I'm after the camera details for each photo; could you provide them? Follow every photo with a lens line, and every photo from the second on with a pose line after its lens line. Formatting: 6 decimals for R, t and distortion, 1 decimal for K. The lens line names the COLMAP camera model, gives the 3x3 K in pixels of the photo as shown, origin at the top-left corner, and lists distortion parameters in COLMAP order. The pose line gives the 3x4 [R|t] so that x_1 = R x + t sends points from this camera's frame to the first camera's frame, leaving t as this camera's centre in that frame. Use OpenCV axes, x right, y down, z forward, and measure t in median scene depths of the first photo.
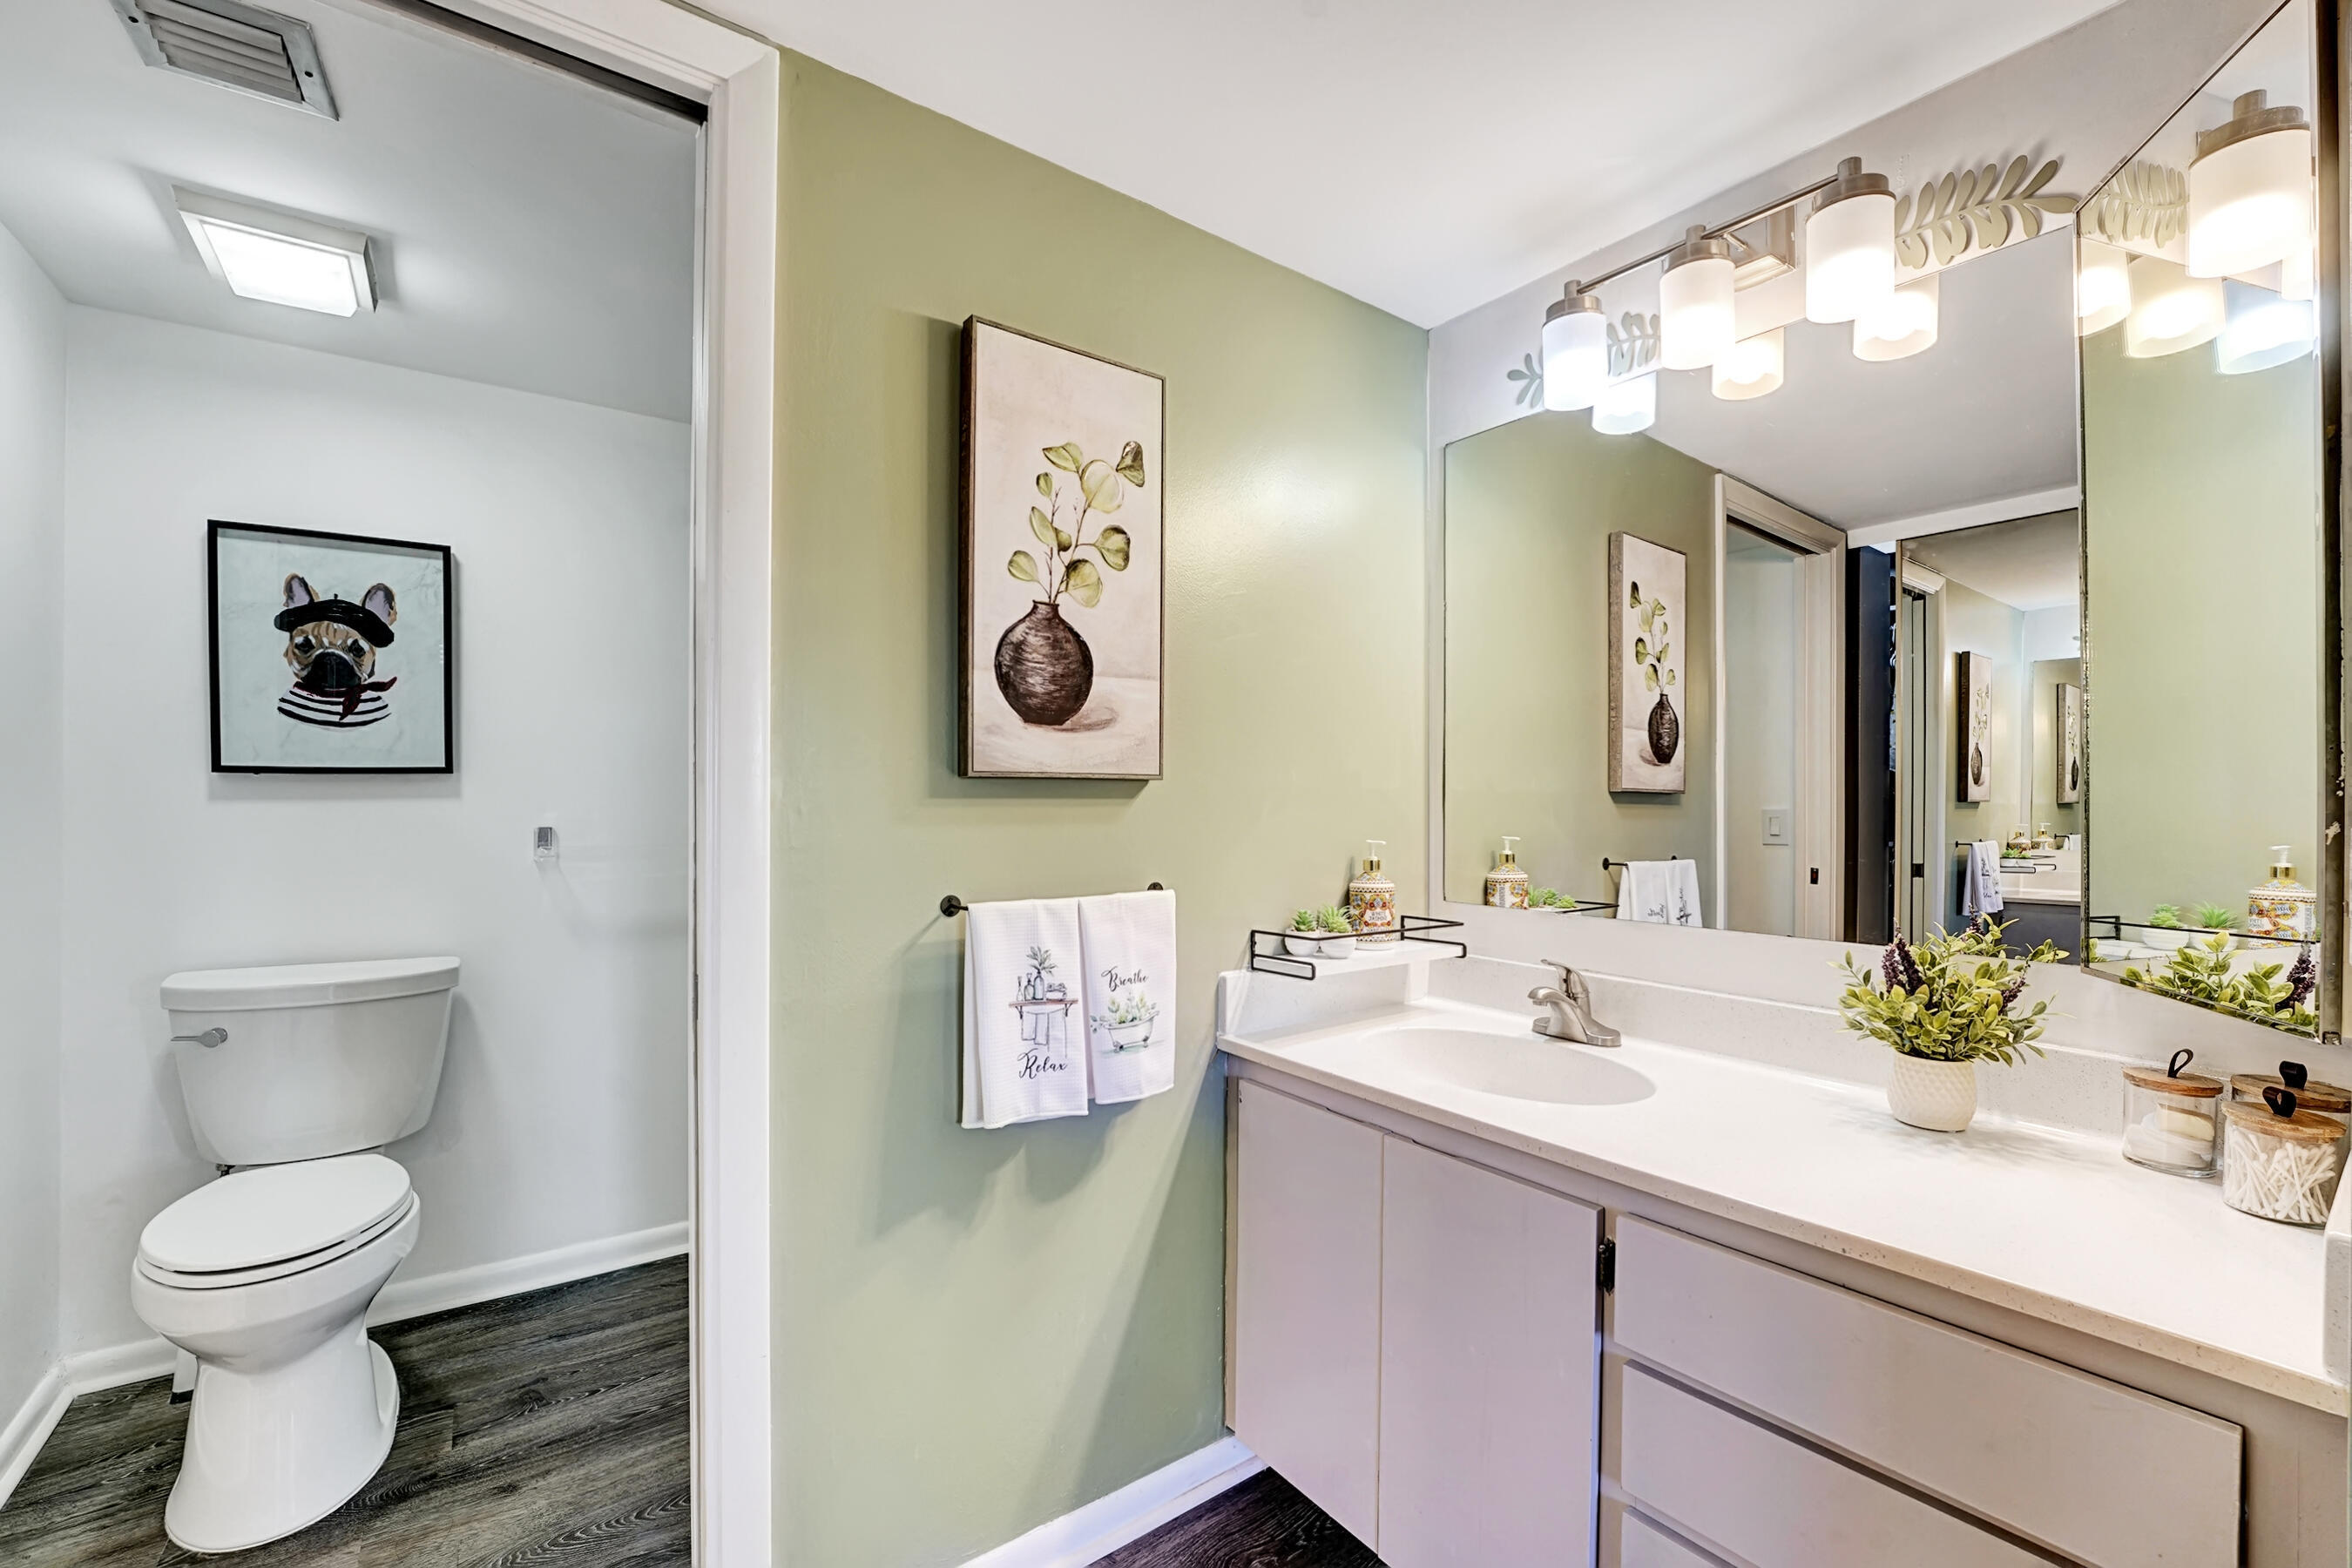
lens RADIAL K [[984.5, 0, 1162.1], [0, 984.5, 798.5], [0, 0, 1]] dist [-0.024997, 0.004142]
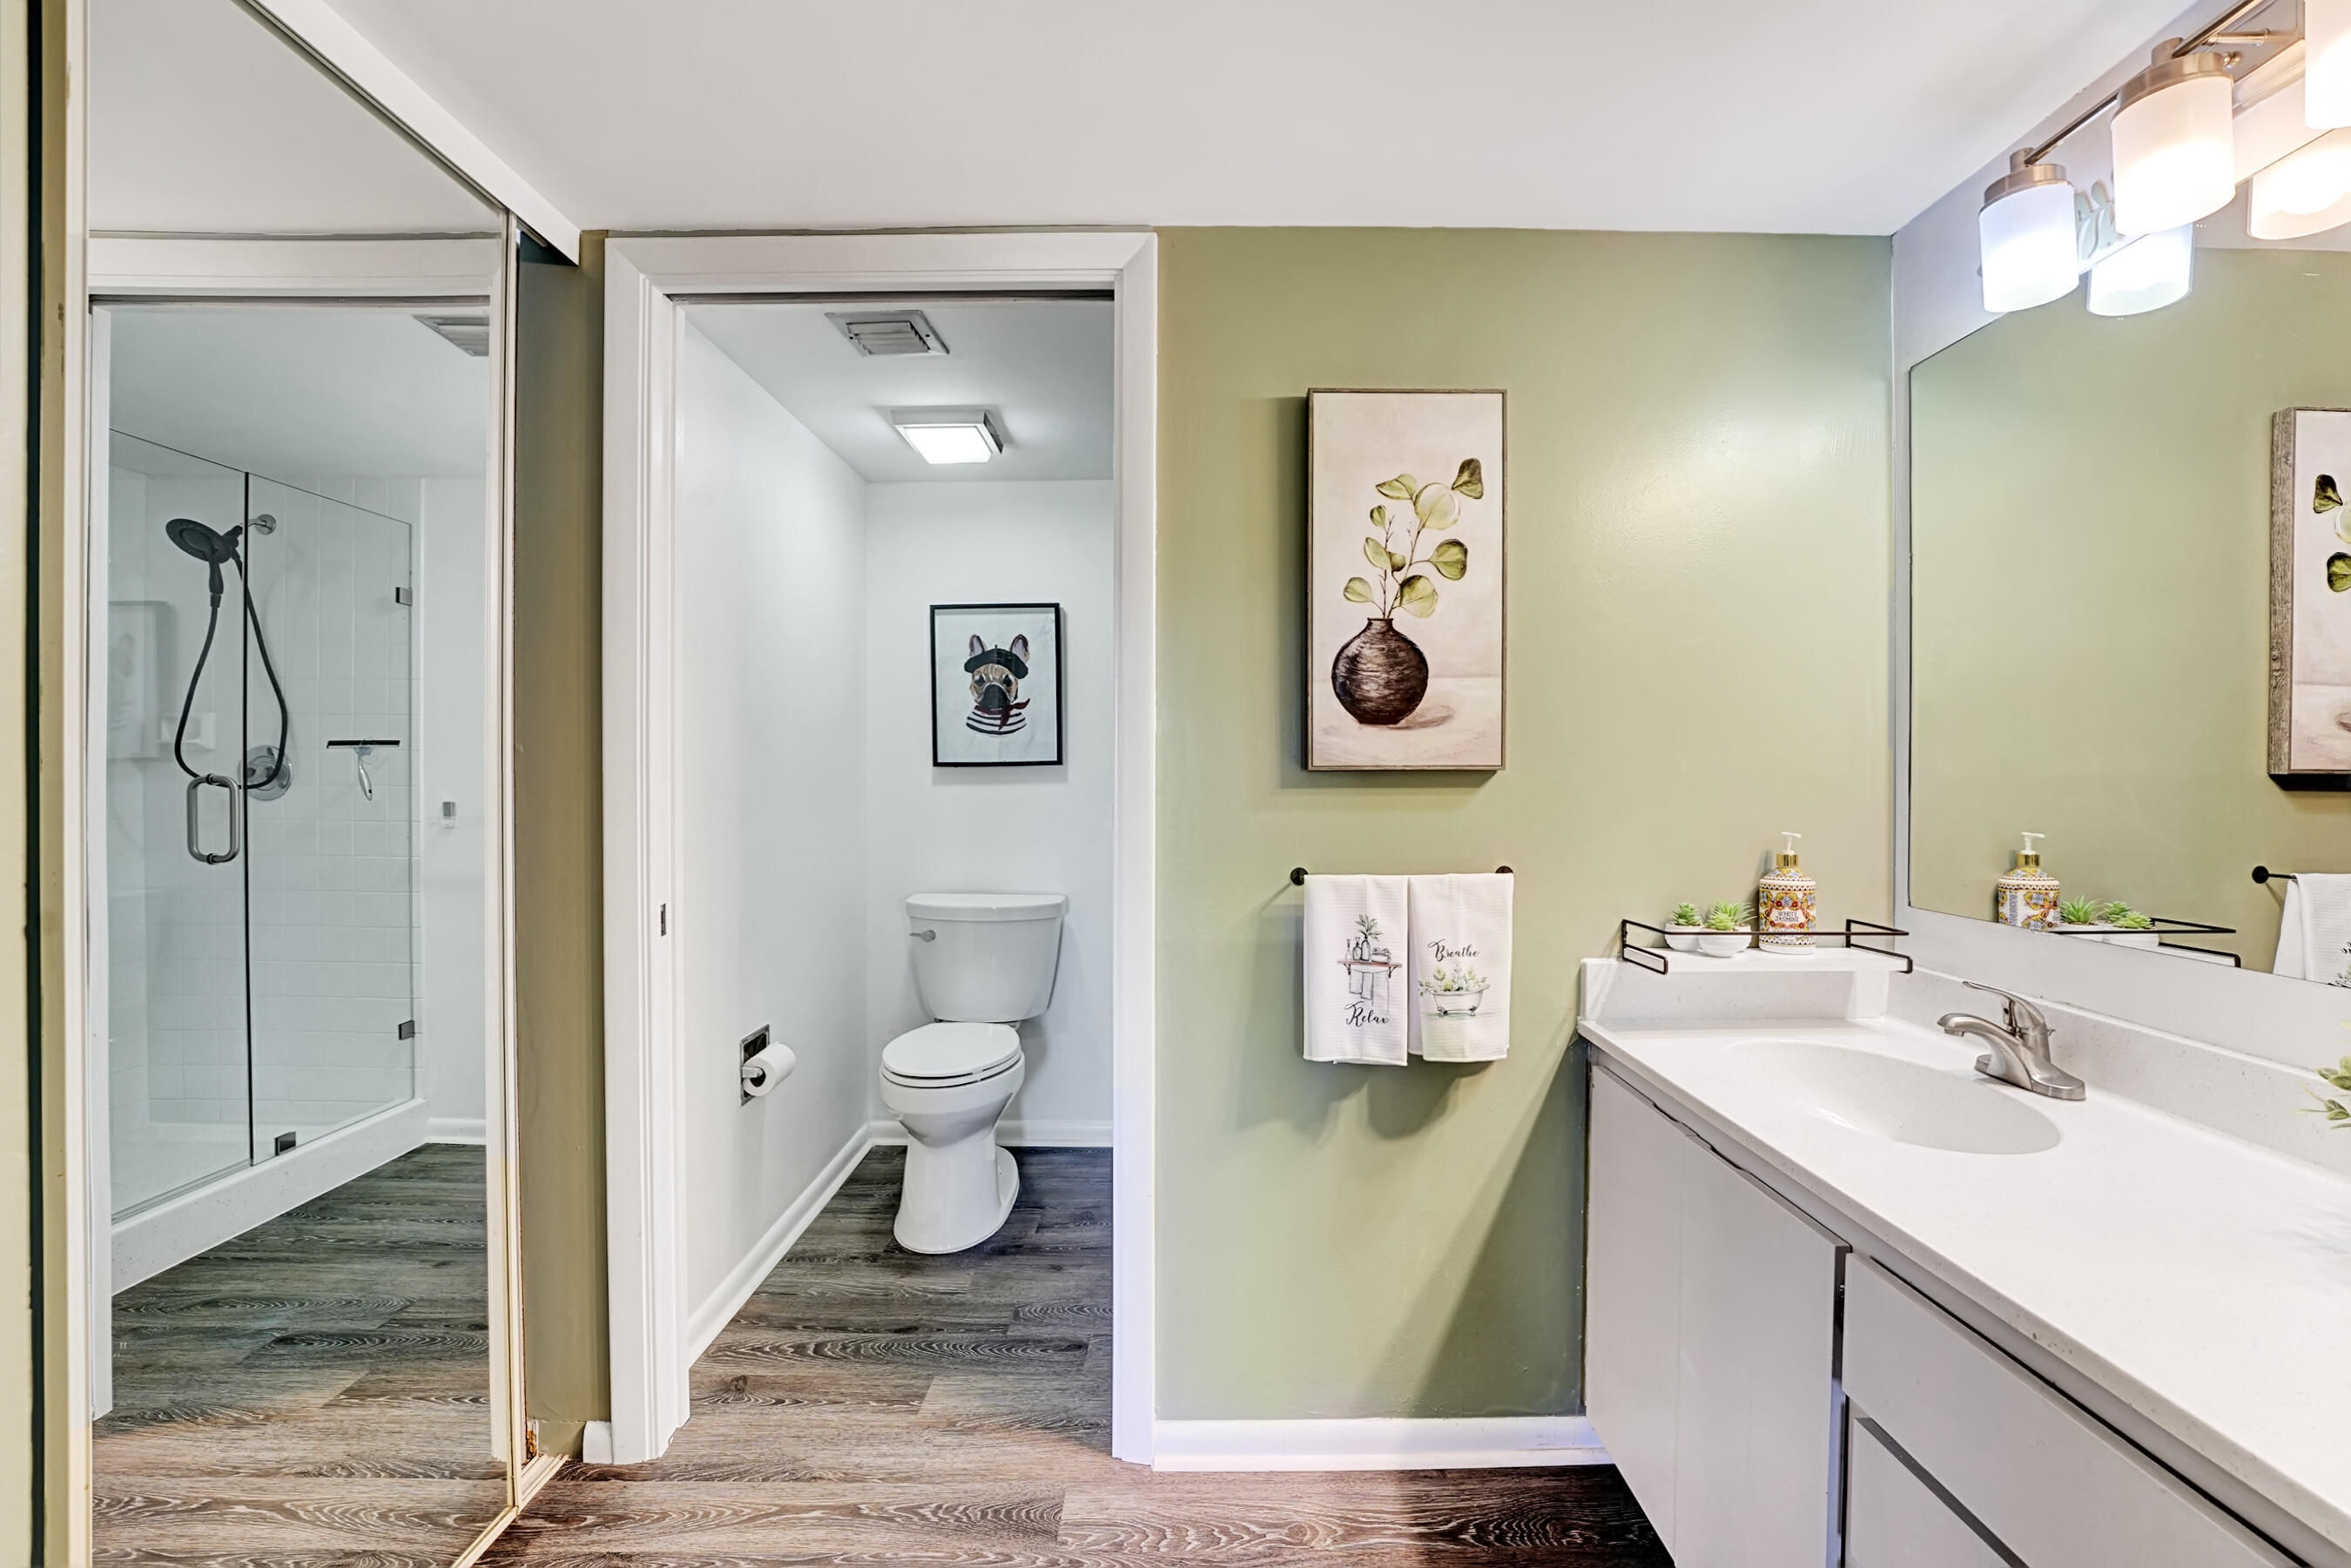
lens RADIAL K [[984.1, 0, 1171.6], [0, 984.1, 780.8], [0, 0, 1]] dist [-0.024997, 0.004142]
pose [[0.806513, -0.000368, -0.591216, 0.340769], [0.004669, 0.999973, 0.005747, -0.015425], [0.591198, -0.007396, 0.806493, -0.069268]]
